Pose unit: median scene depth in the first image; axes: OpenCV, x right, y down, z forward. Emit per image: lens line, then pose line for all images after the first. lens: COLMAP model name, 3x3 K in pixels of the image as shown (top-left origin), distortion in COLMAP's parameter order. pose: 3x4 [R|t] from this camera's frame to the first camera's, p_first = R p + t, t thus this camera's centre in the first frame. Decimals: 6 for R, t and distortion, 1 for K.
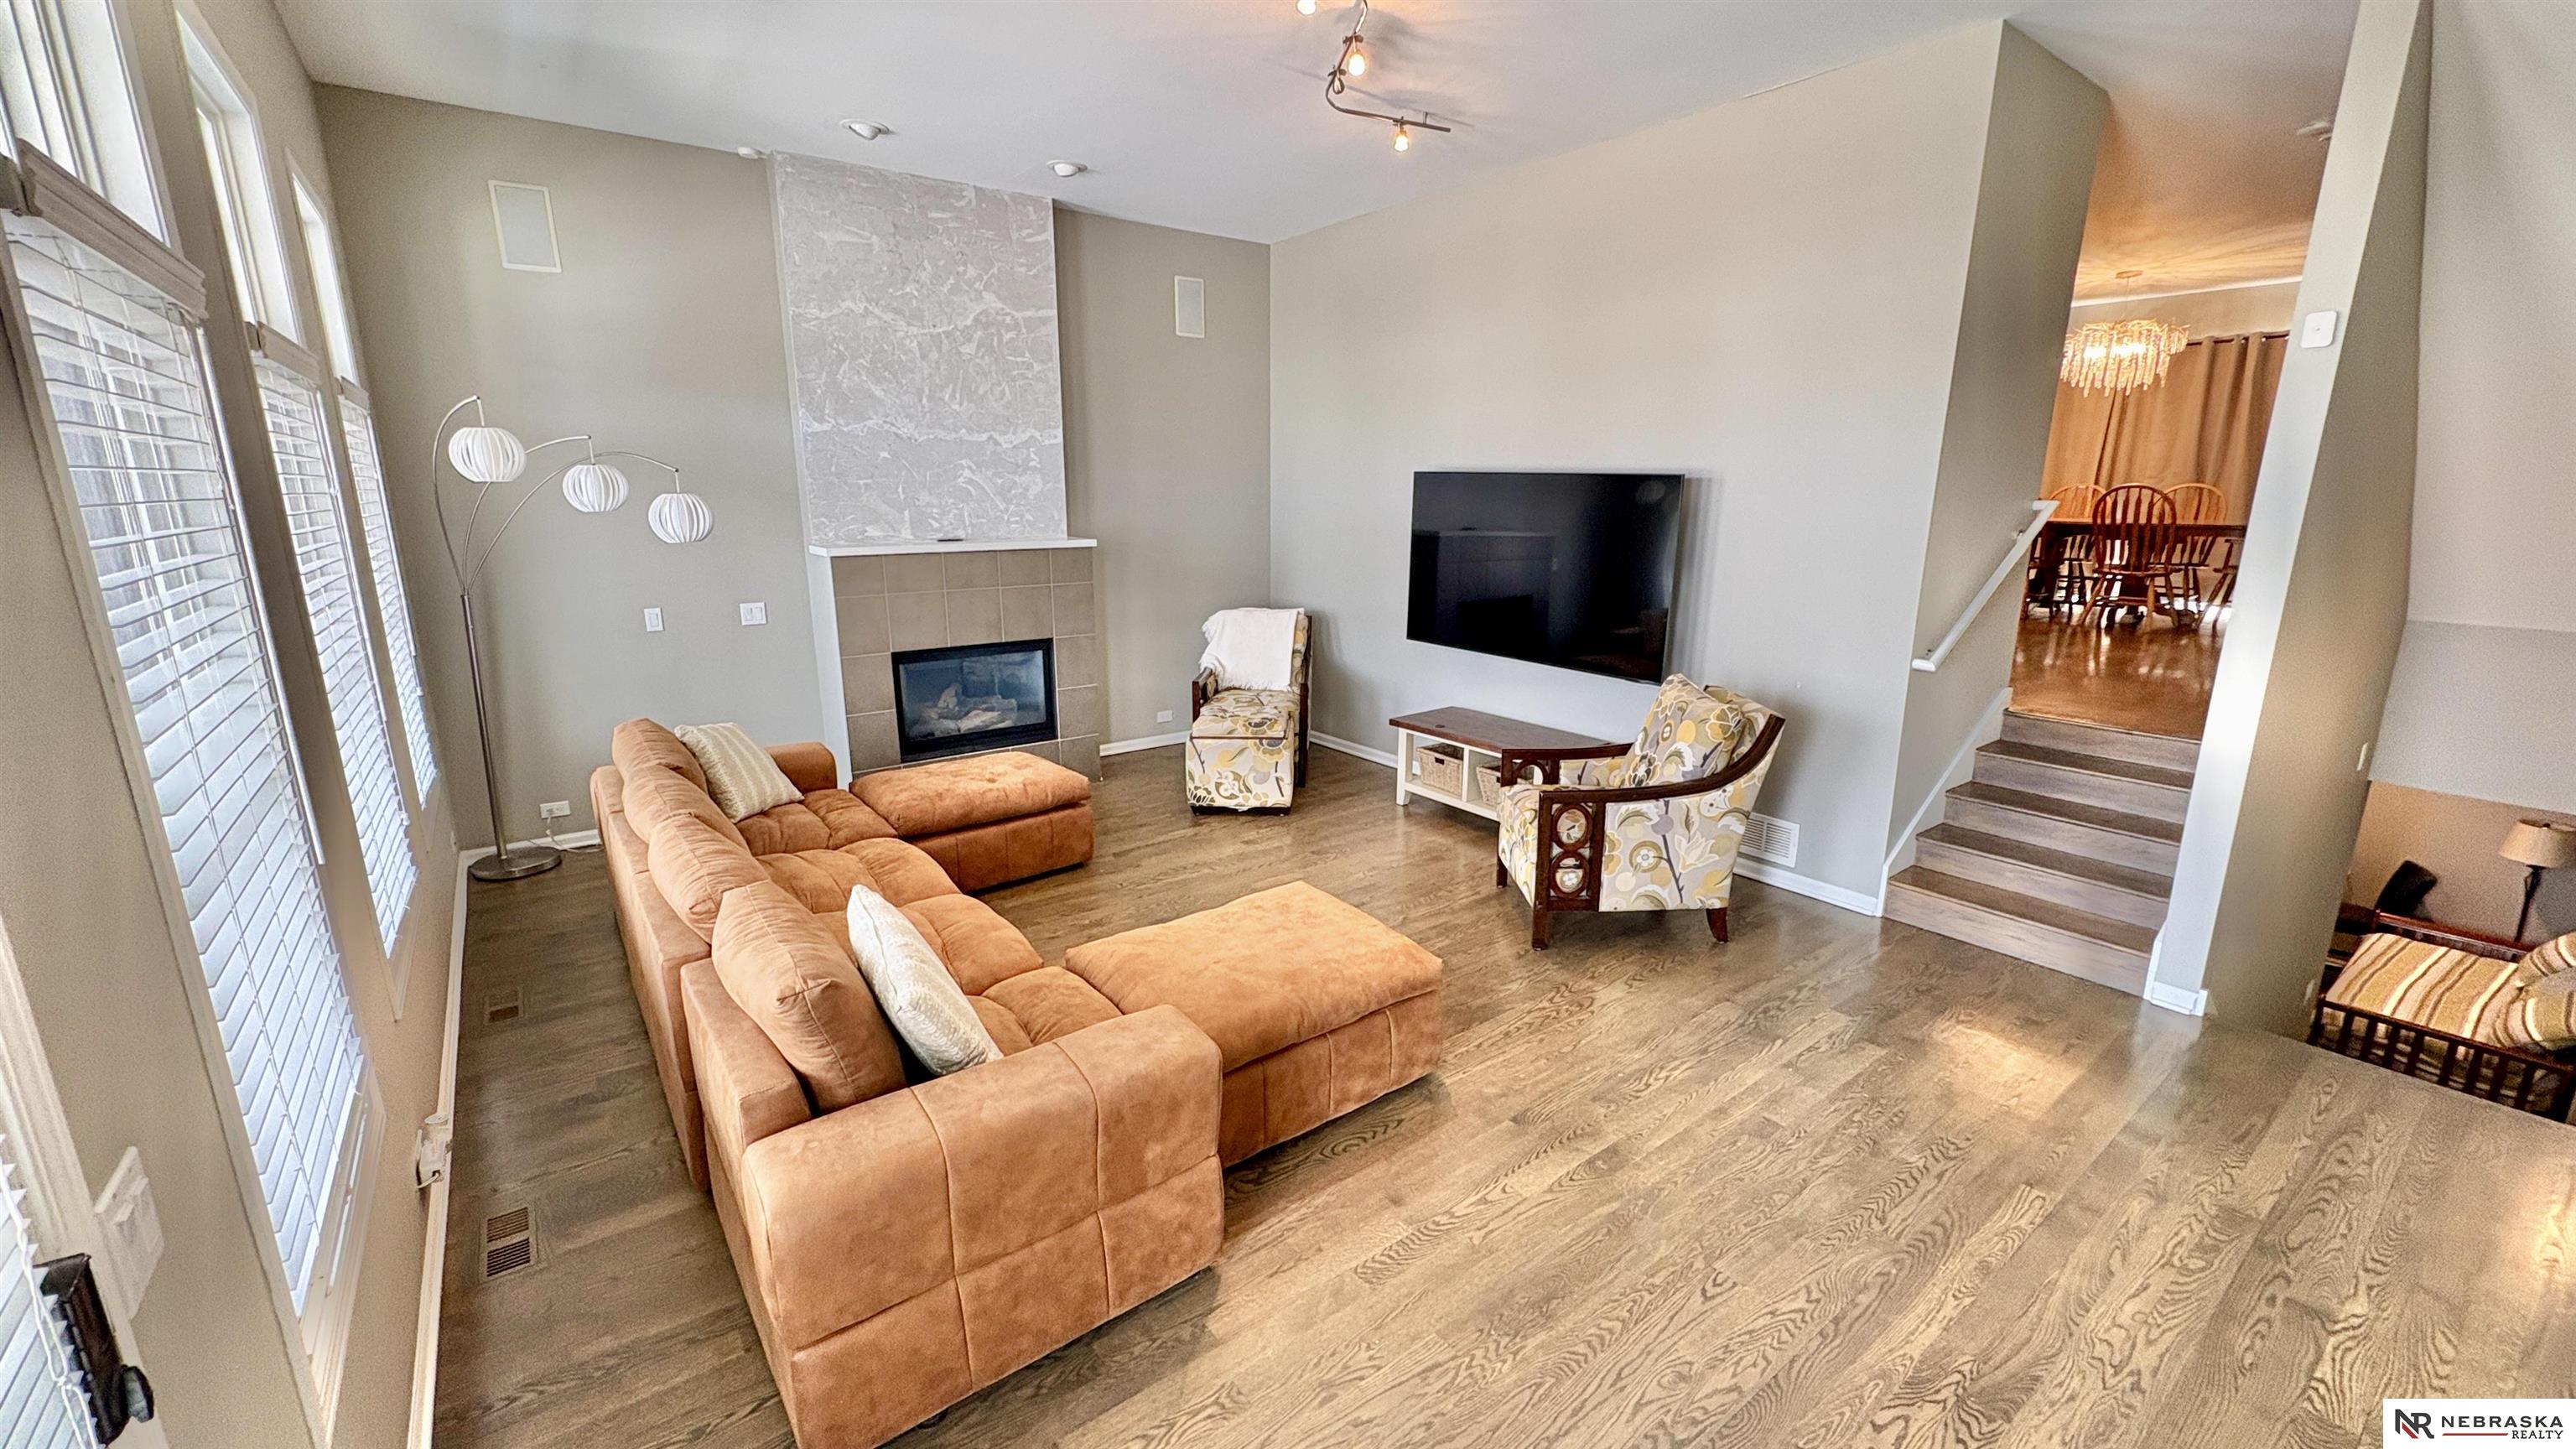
lens RADIAL K [[1023.7, 0, 1284.7], [0, 1023.7, 723.8], [0, 0, 1]] dist [0.000504, -0.000492]
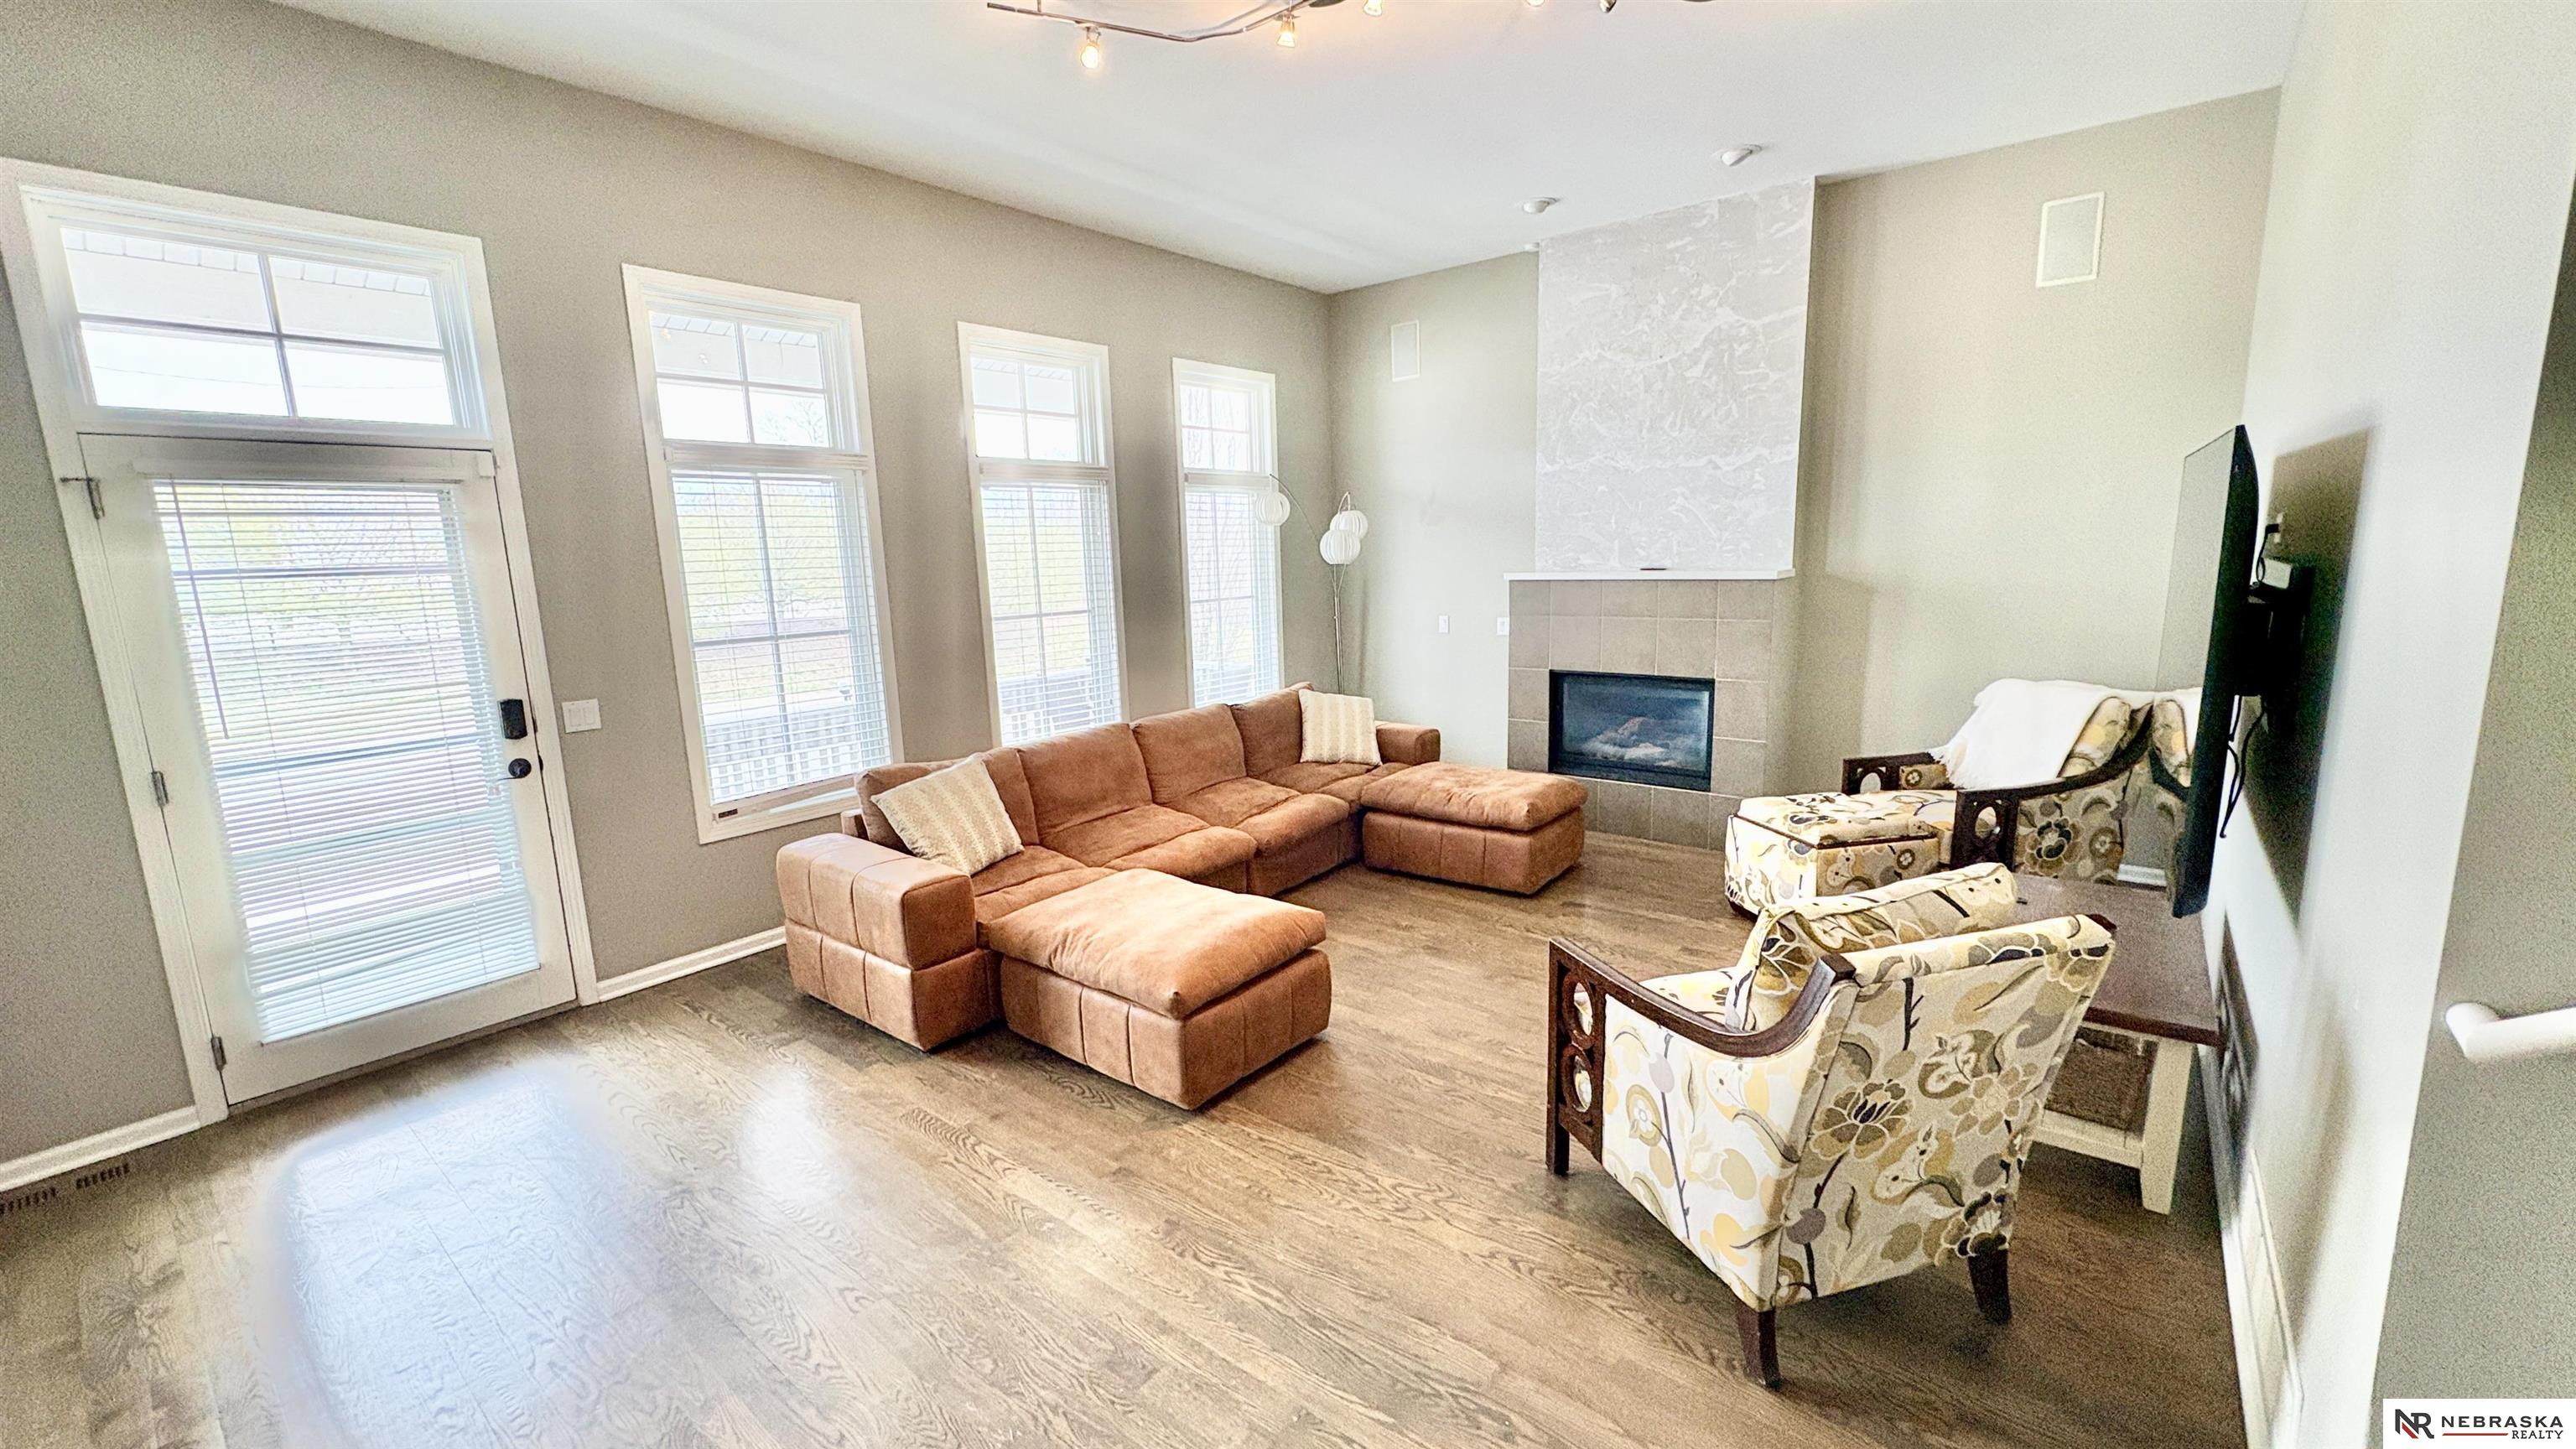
lens RADIAL K [[1023.7, 0, 1284.7], [0, 1023.7, 723.8], [0, 0, 1]] dist [0.000504, -0.000492]
pose [[0.244207, 0.157994, -0.956766, 0.818123], [-0.193538, 0.974729, 0.111562, -0.110121], [0.950213, 0.157927, 0.268614, 0.613927]]
